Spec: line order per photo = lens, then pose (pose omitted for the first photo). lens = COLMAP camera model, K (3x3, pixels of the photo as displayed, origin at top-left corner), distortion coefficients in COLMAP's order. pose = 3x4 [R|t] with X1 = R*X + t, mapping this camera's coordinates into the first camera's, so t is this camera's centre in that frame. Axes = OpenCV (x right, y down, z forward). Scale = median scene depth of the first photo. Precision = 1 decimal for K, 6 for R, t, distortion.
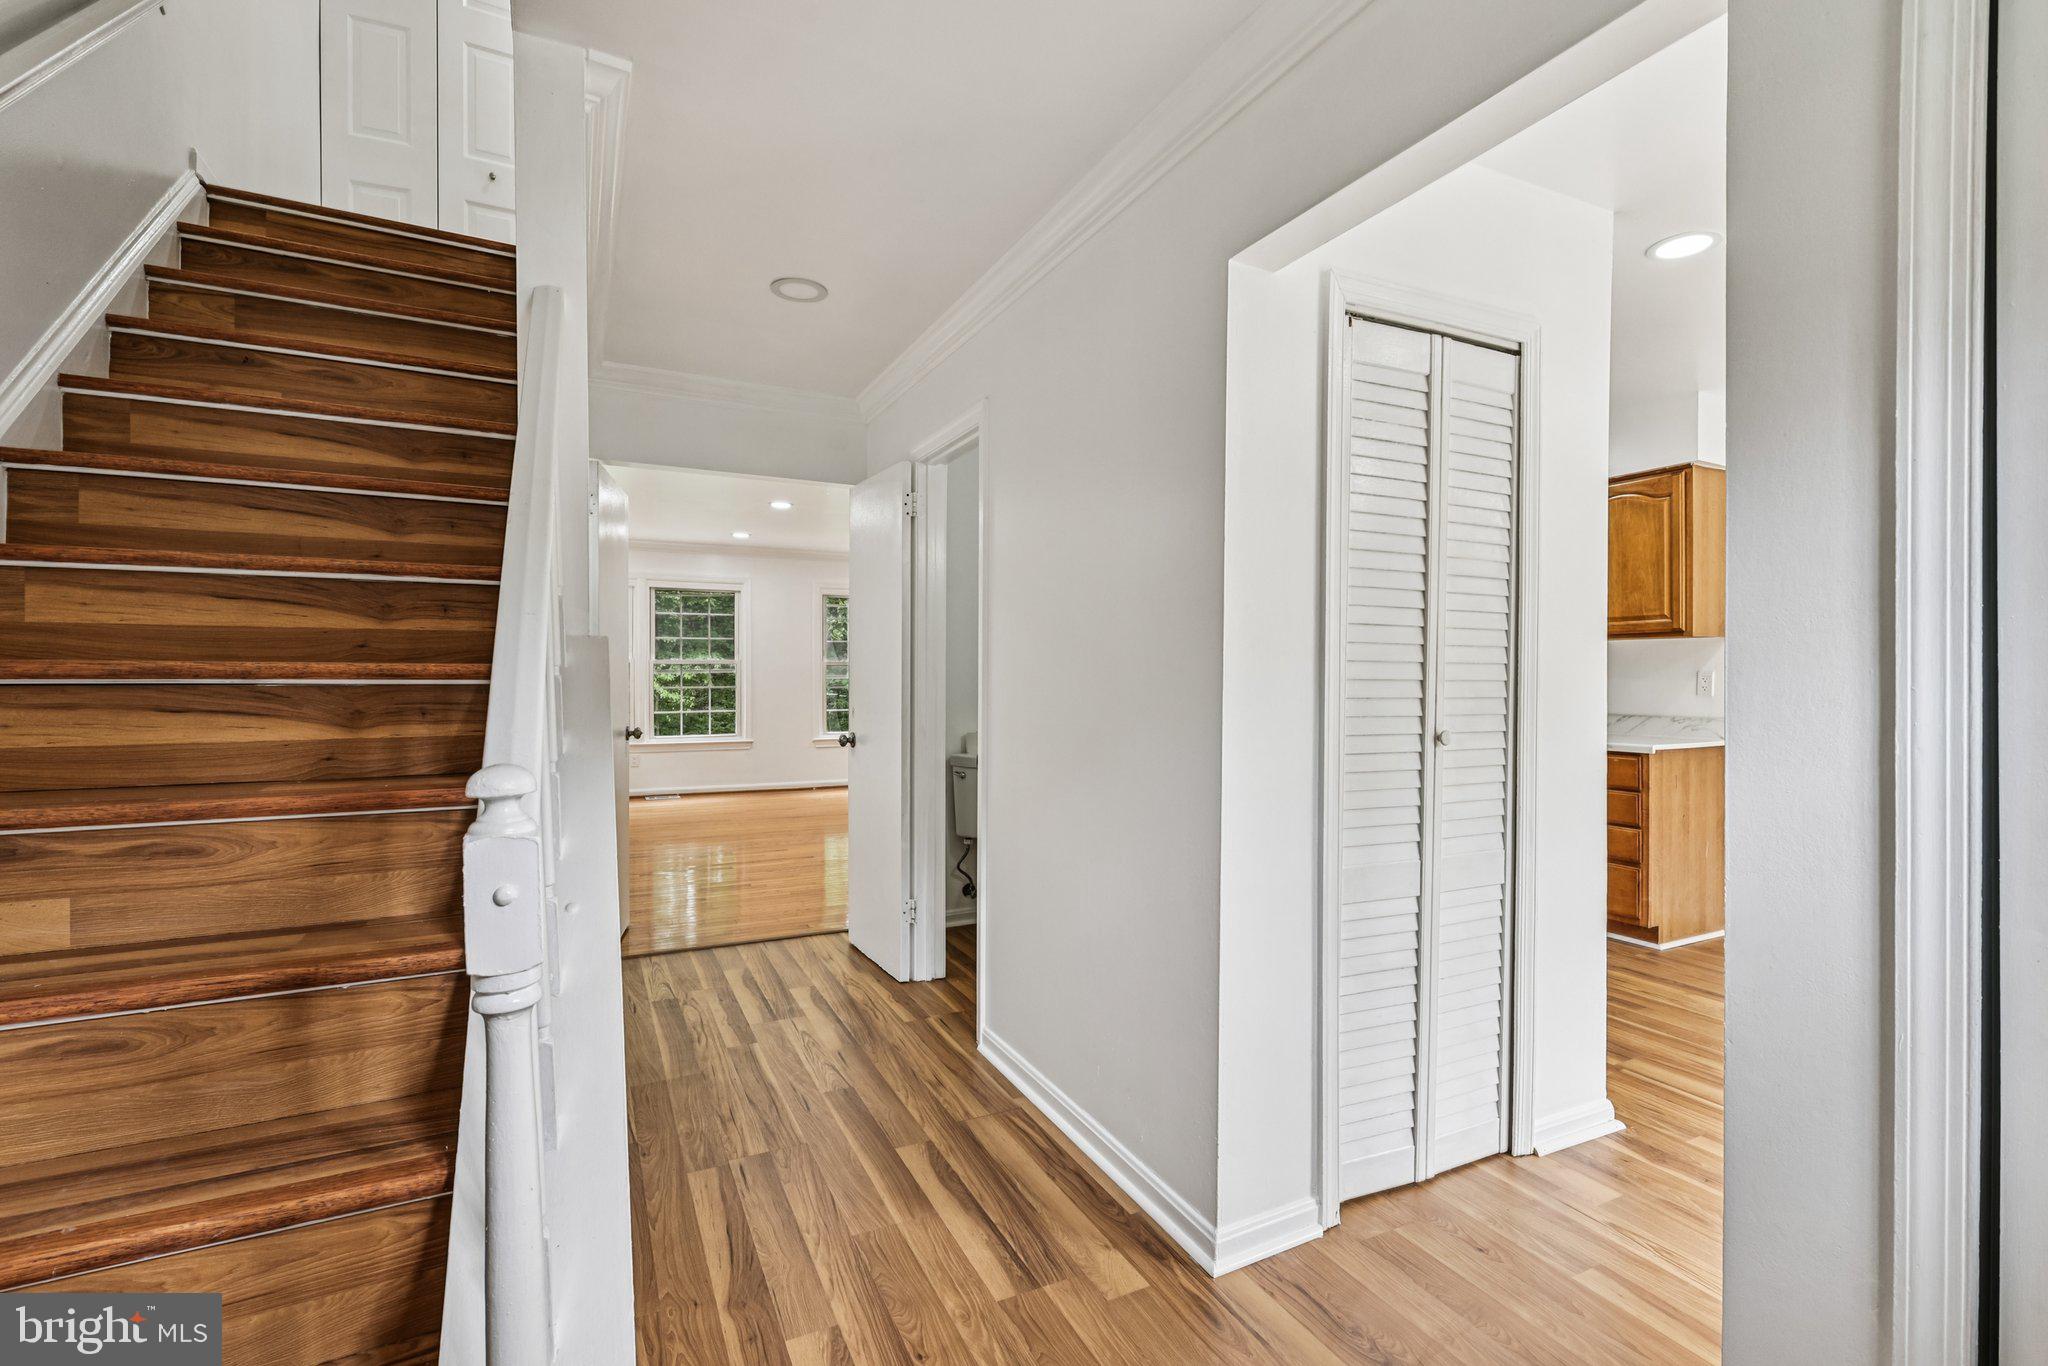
lens RADIAL K [[905.6, 0, 1037.4], [0, 905.6, 682.3], [0, 0, 1]] dist [0.001365, -0.000126]
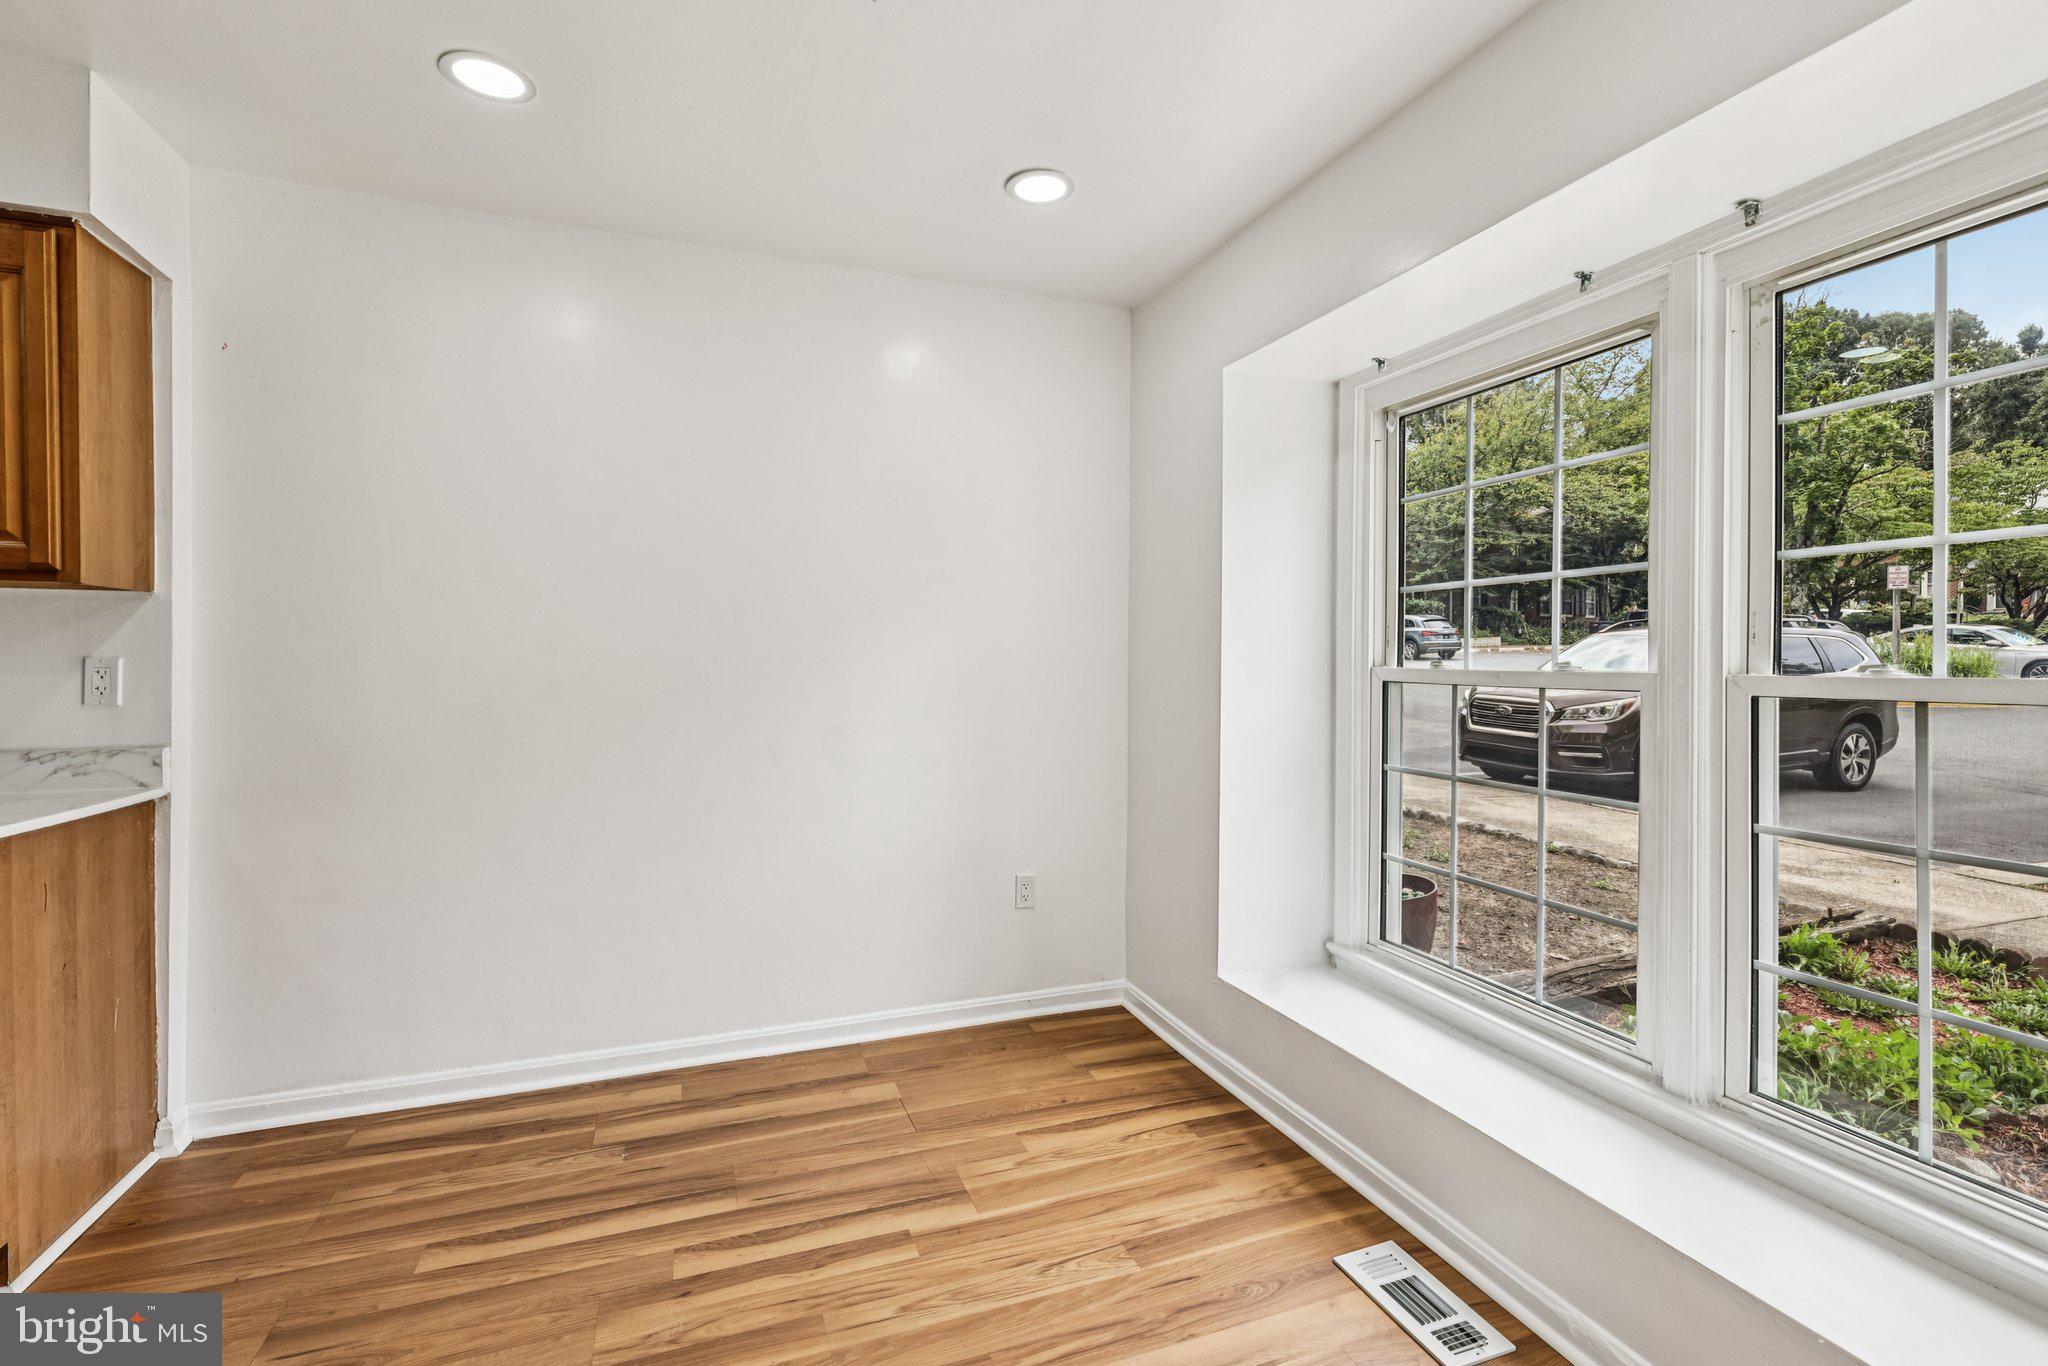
lens RADIAL K [[912.1, 0, 1016.1], [0, 912.1, 669.4], [0, 0, 1]] dist [-0.000523, 0.000556]
pose [[0.101573, -0.004924, 0.994816, 0.289408], [0.008590, 0.999955, 0.004073, -0.002915], [-0.994791, 0.008131, 0.101611, 0.452705]]
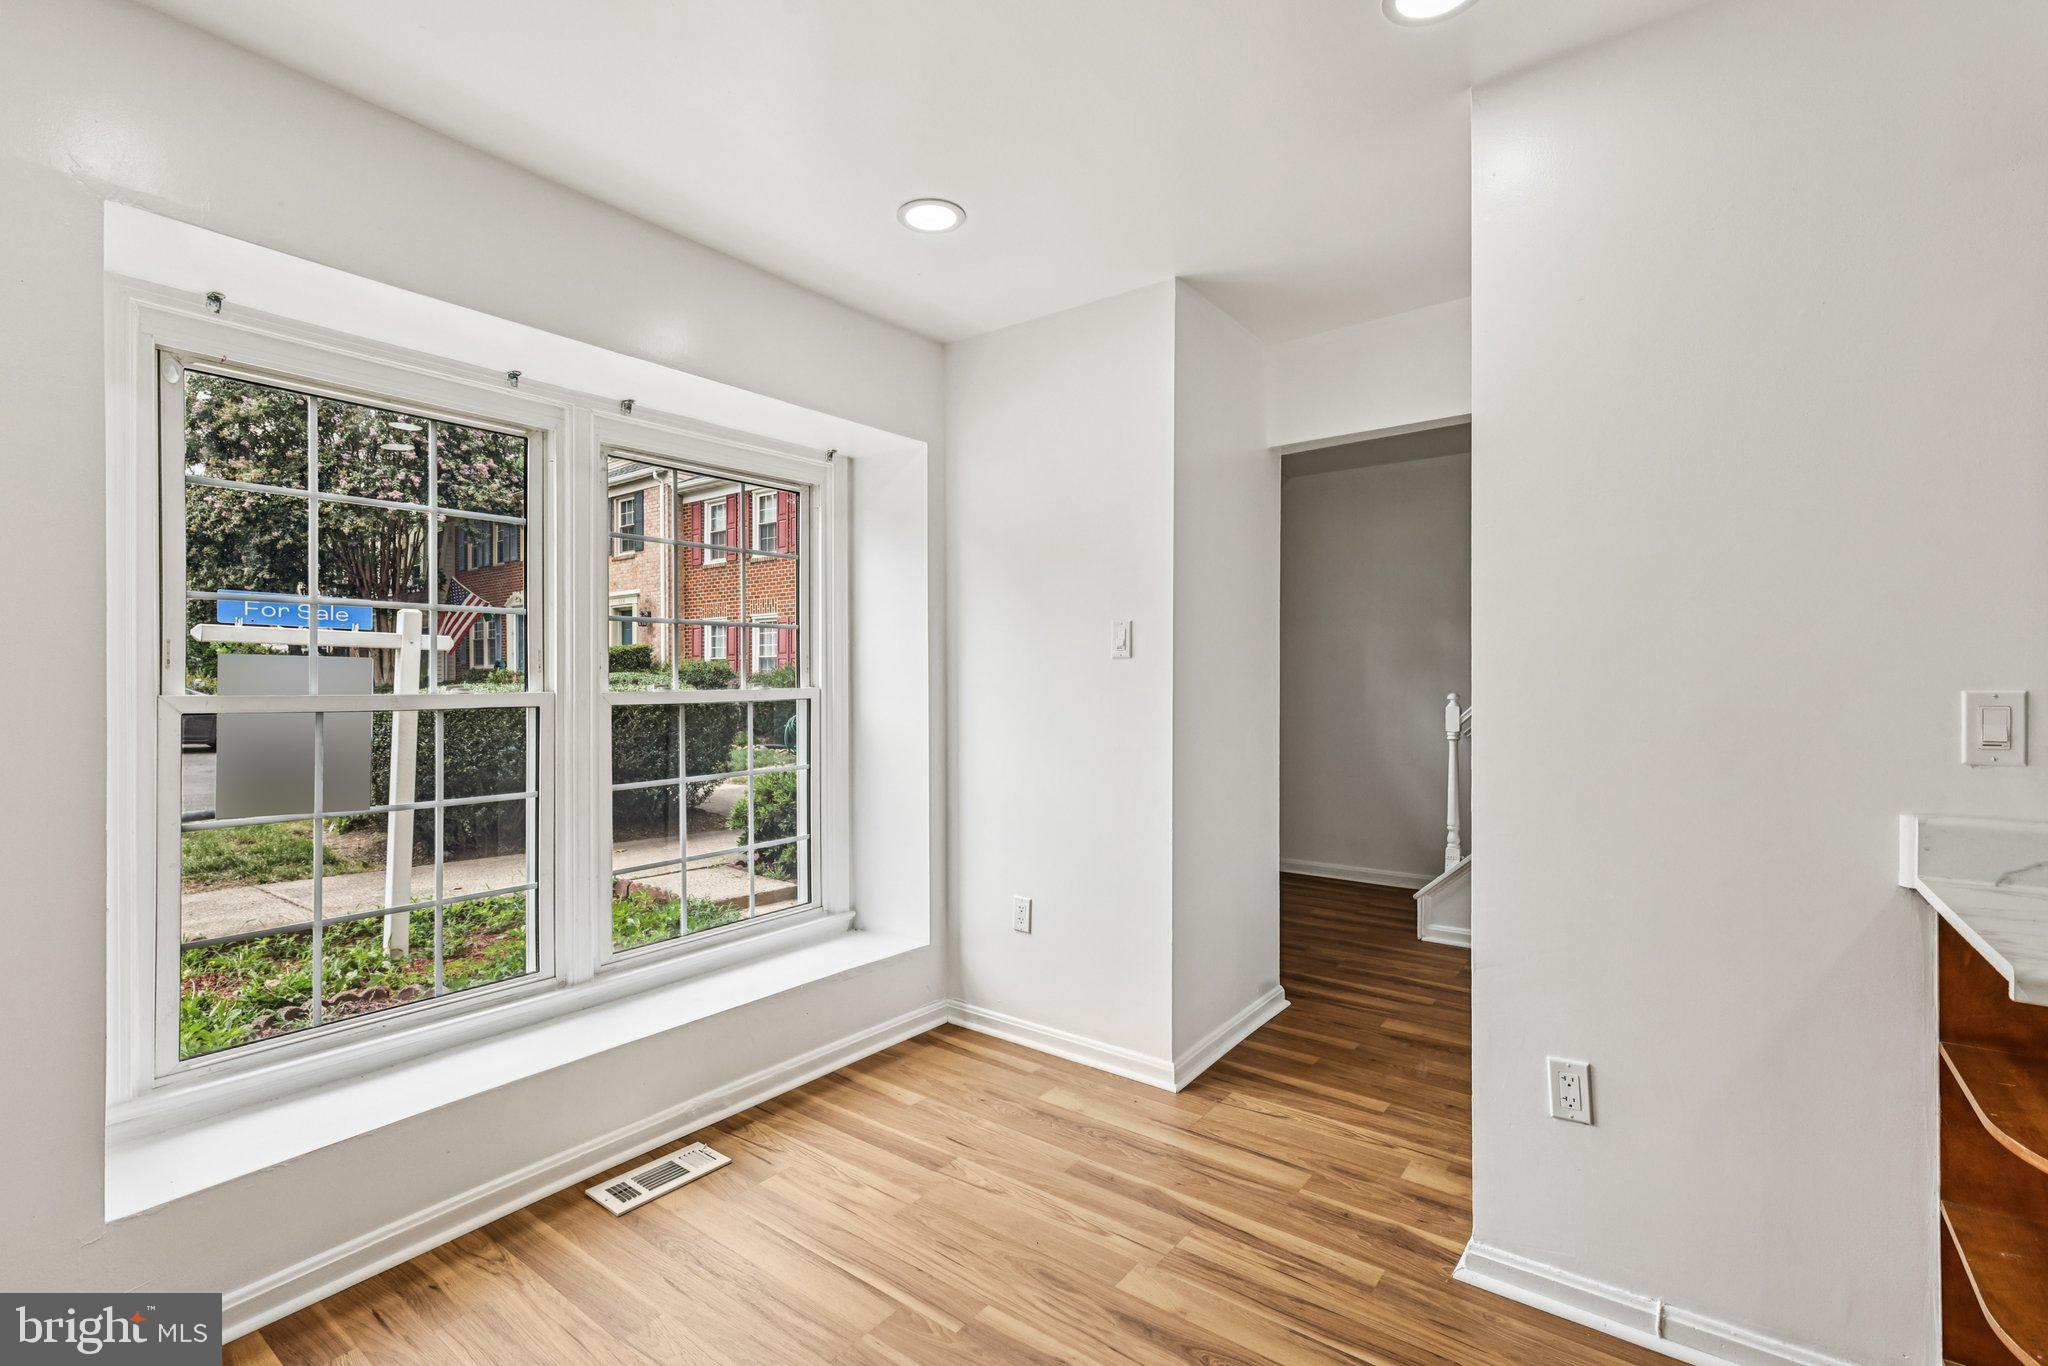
lens RADIAL K [[912.1, 0, 1016.1], [0, 912.1, 669.4], [0, 0, 1]] dist [-0.000523, 0.000556]
pose [[-0.895338, -0.003113, -0.445377, 0.772850], [-0.003646, 0.999993, 0.000338, -0.012875], [0.445373, 0.001926, -0.895343, 0.888617]]
